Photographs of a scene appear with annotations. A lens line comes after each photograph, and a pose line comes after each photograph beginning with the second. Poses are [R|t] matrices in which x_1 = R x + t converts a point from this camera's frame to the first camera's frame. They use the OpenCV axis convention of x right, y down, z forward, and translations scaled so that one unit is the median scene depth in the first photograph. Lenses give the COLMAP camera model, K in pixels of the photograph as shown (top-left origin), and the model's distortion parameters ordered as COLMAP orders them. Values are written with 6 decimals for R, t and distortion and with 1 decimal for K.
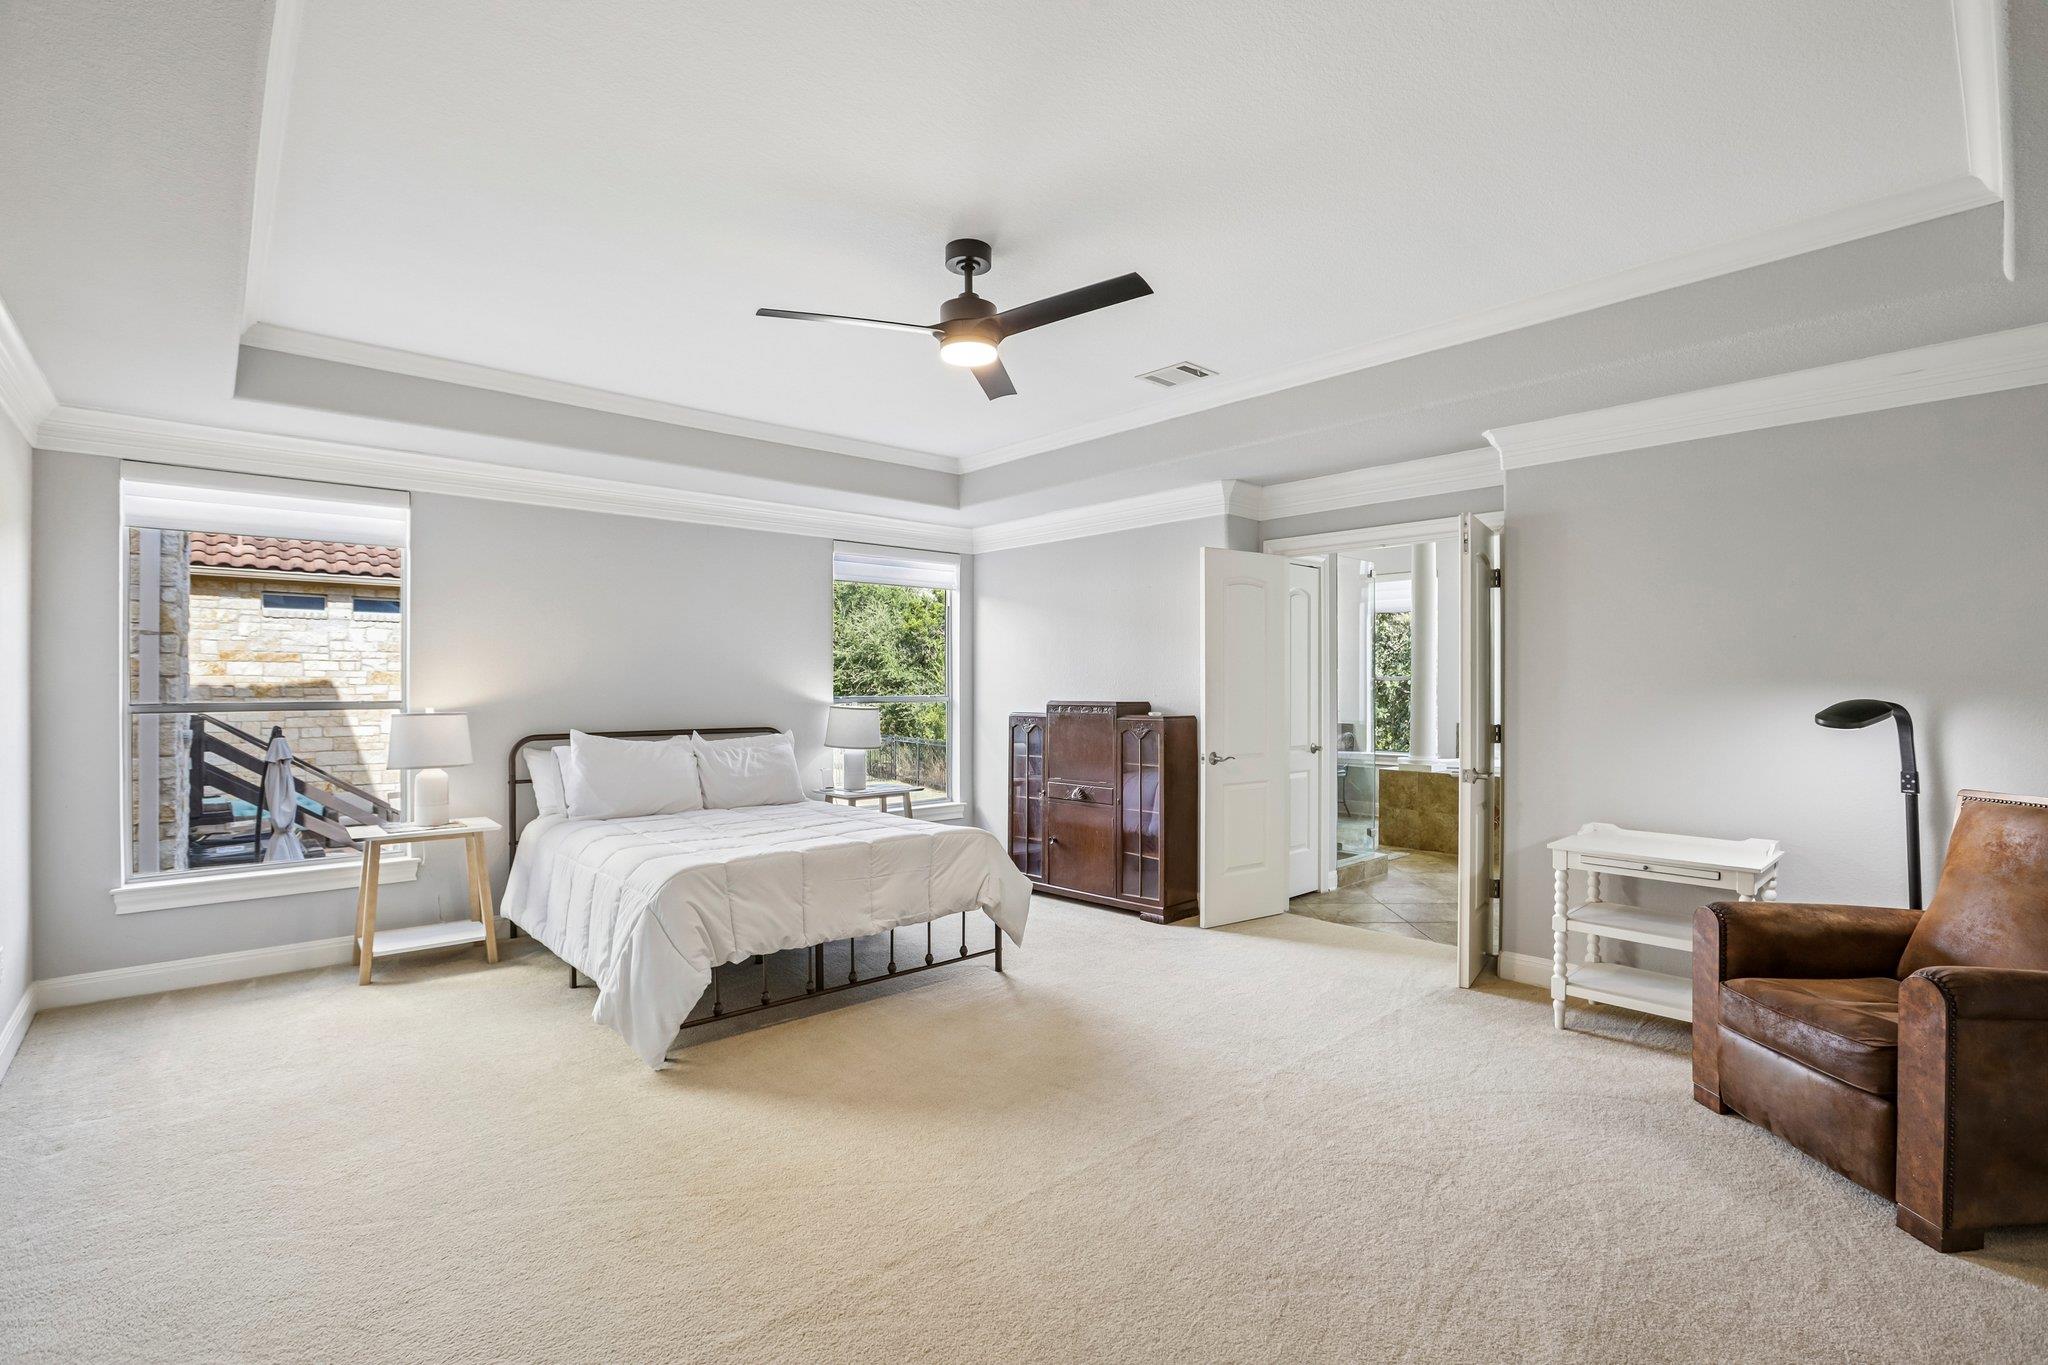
lens RADIAL K [[935.1, 0, 1017.4], [0, 935.1, 710.6], [0, 0, 1]] dist [-0.062223, 0.028015]
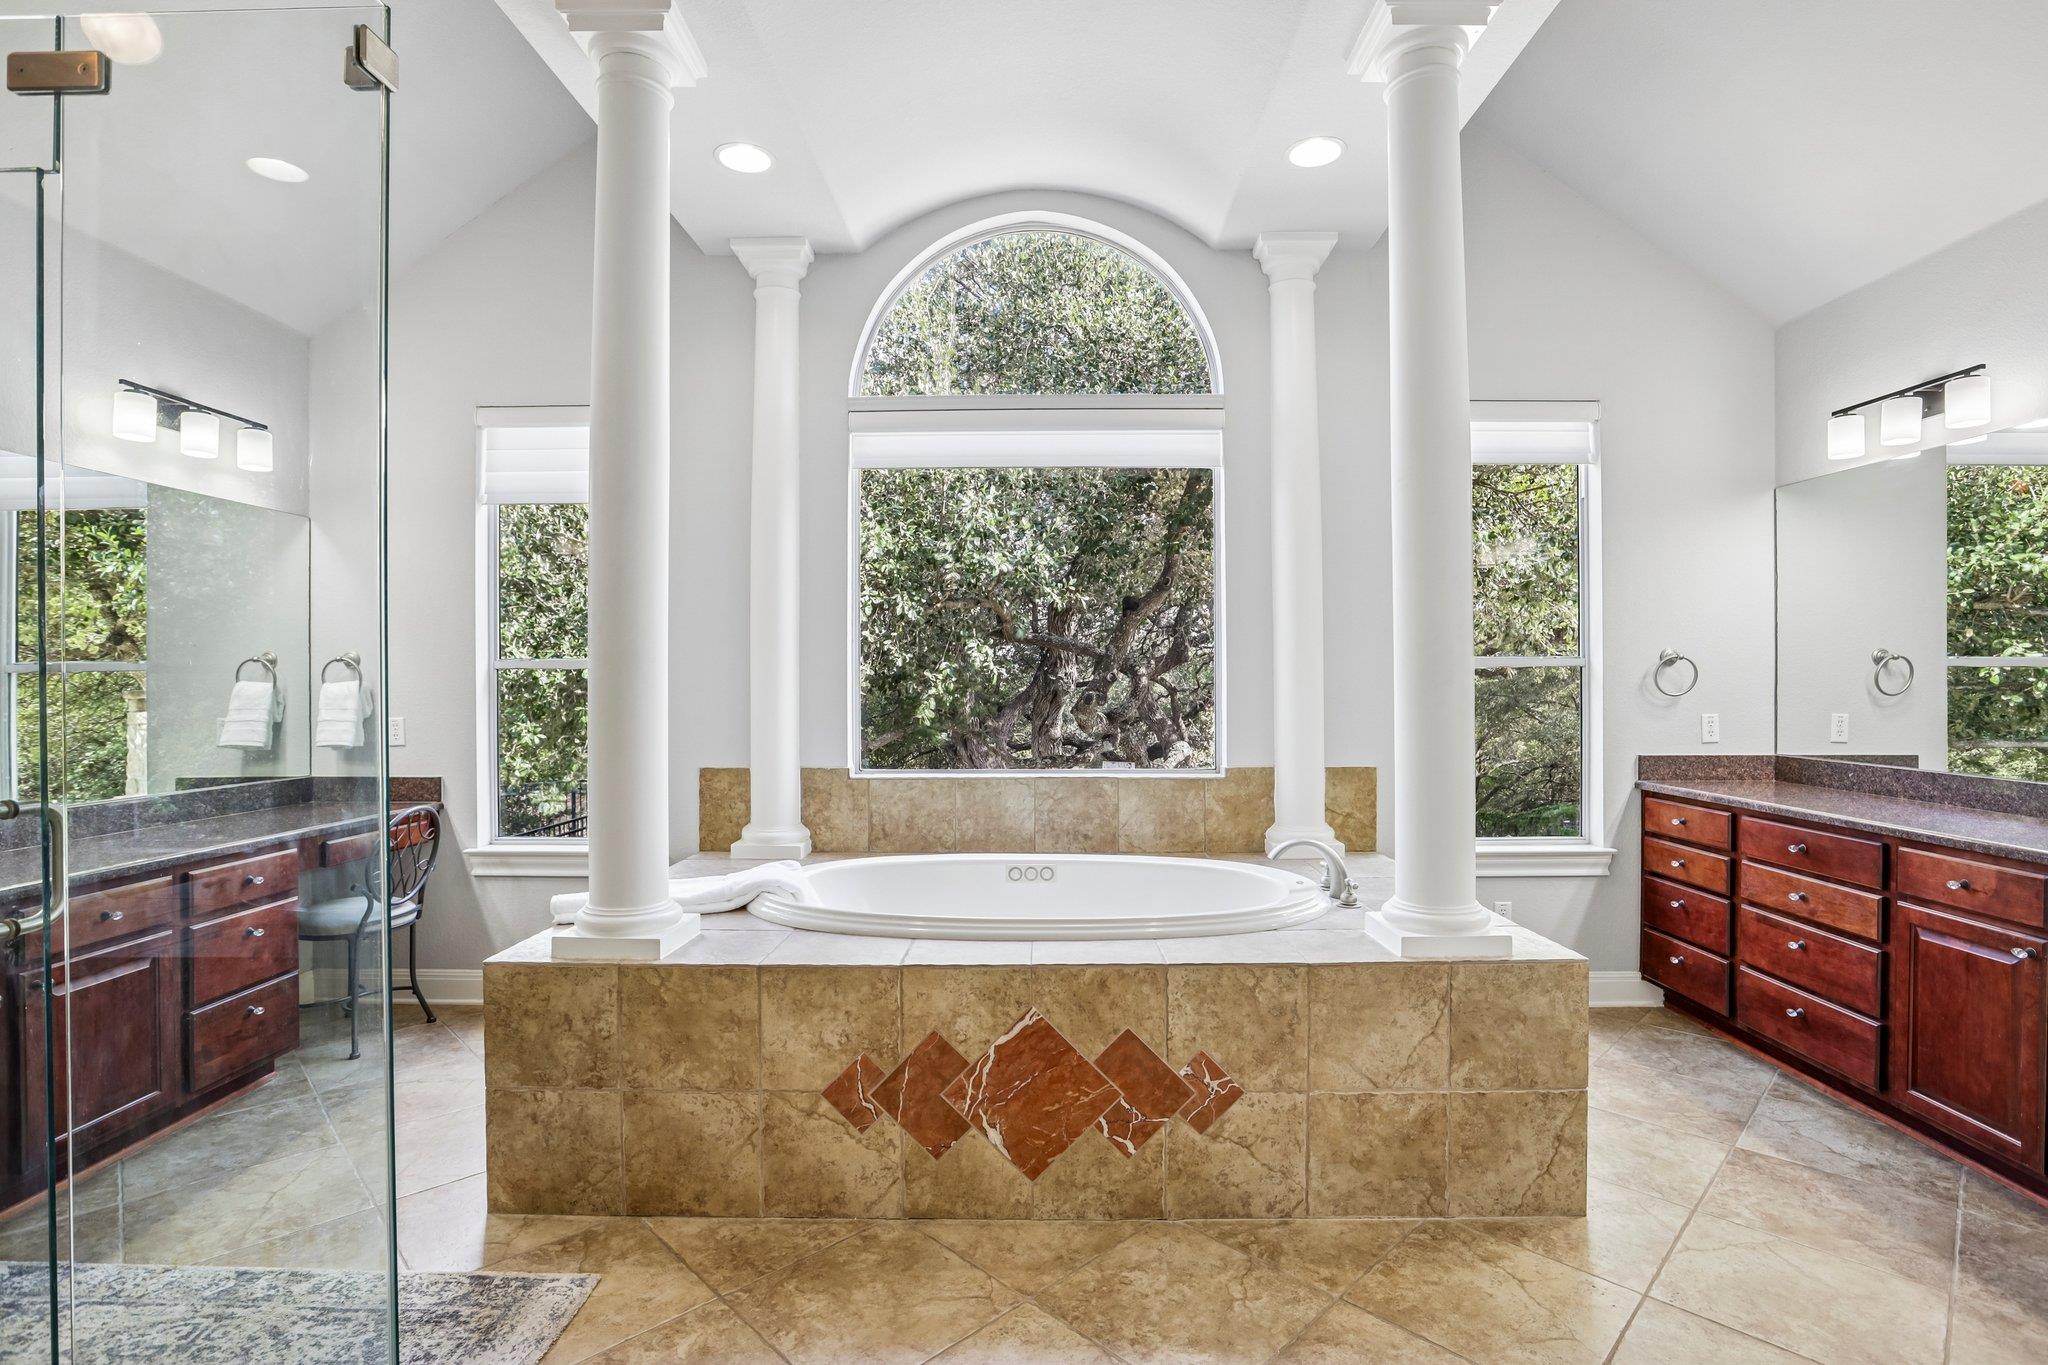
lens RADIAL K [[977.6, 0, 1024.0], [0, 977.6, 682.5], [0, 0, 1]] dist [-0.041212, 0.000251]
pose [[0.678696, -0.001335, 0.734418, 0.232262], [0.020138, 0.999656, -0.016793, -0.013707], [-0.734143, 0.026187, 0.678490, 0.545462]]
